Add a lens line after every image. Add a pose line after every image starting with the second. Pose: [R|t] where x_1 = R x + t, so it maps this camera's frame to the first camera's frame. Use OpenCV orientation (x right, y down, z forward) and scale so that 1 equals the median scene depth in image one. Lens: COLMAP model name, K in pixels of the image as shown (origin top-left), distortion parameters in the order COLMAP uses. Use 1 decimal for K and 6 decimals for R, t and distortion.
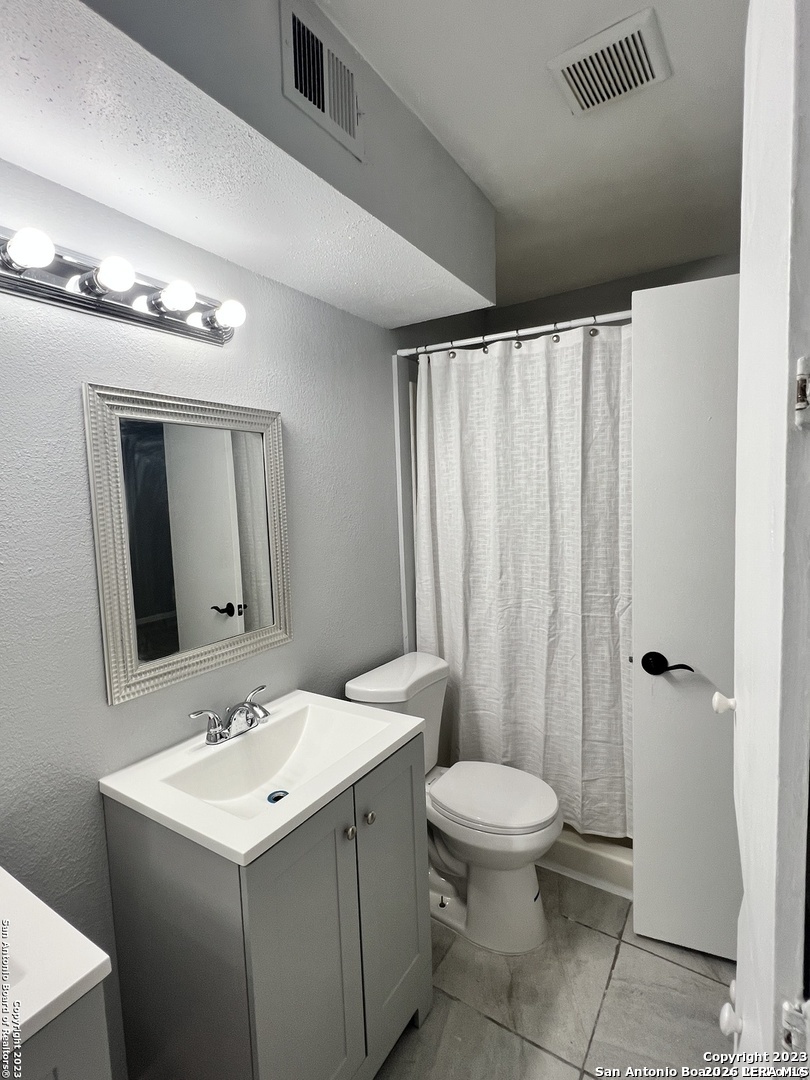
lens RADIAL K [[517.4, 0, 406.1], [0, 517.4, 536.4], [0, 0, 1]] dist [-0.010495, 0.000948]
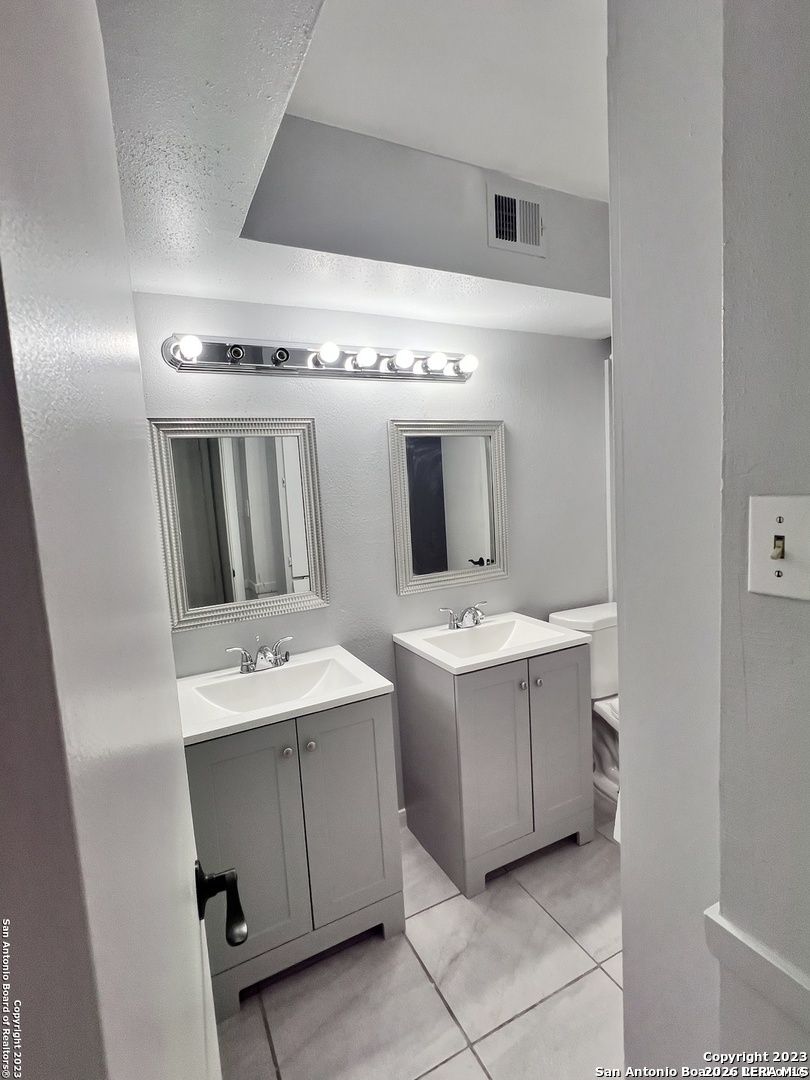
lens RADIAL K [[517.4, 0, 402.1], [0, 517.4, 532.4], [0, 0, 1]] dist [-0.010495, 0.000948]
pose [[0.858590, 0.034058, -0.511531, 0.338513], [-0.016202, 0.999095, 0.039326, 0.030243], [0.512407, -0.025477, 0.858365, -0.518716]]
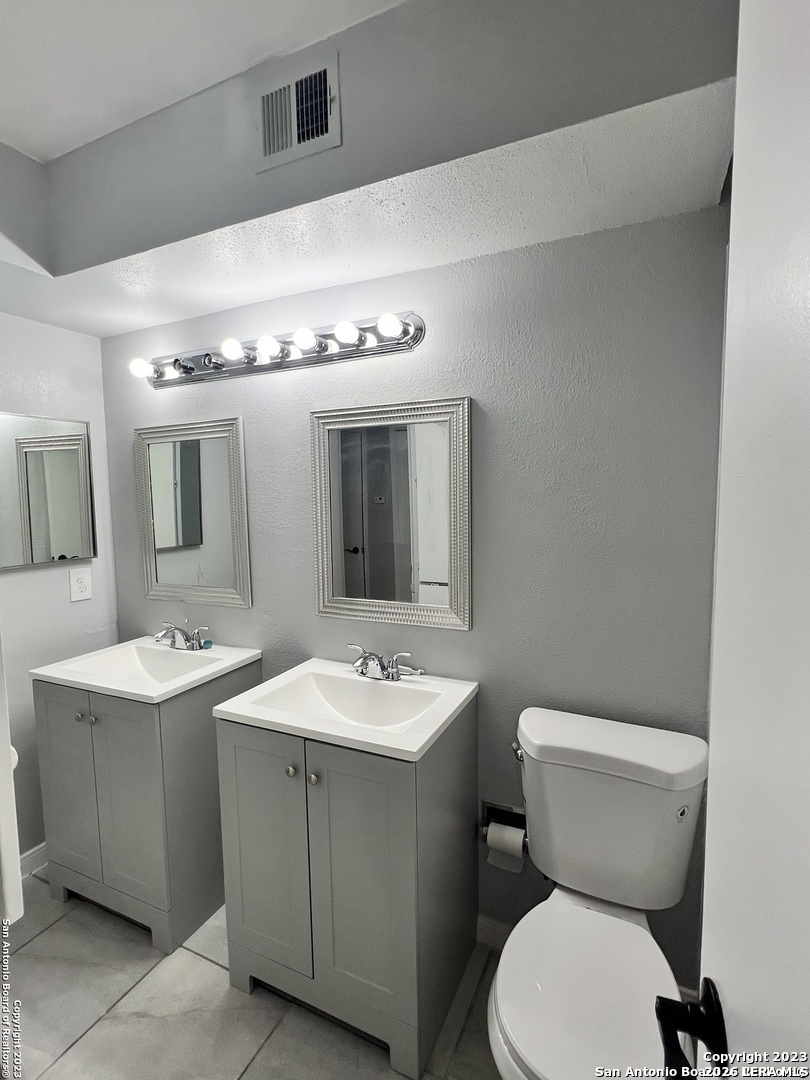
lens RADIAL K [[517.4, 0, 411.8], [0, 517.4, 535.1], [0, 0, 1]] dist [-0.010495, 0.000948]
pose [[0.130886, 0.103097, -0.986022, 0.920457], [-0.069405, 0.993091, 0.094623, -0.078901], [0.988965, 0.056050, 0.137138, 0.968279]]
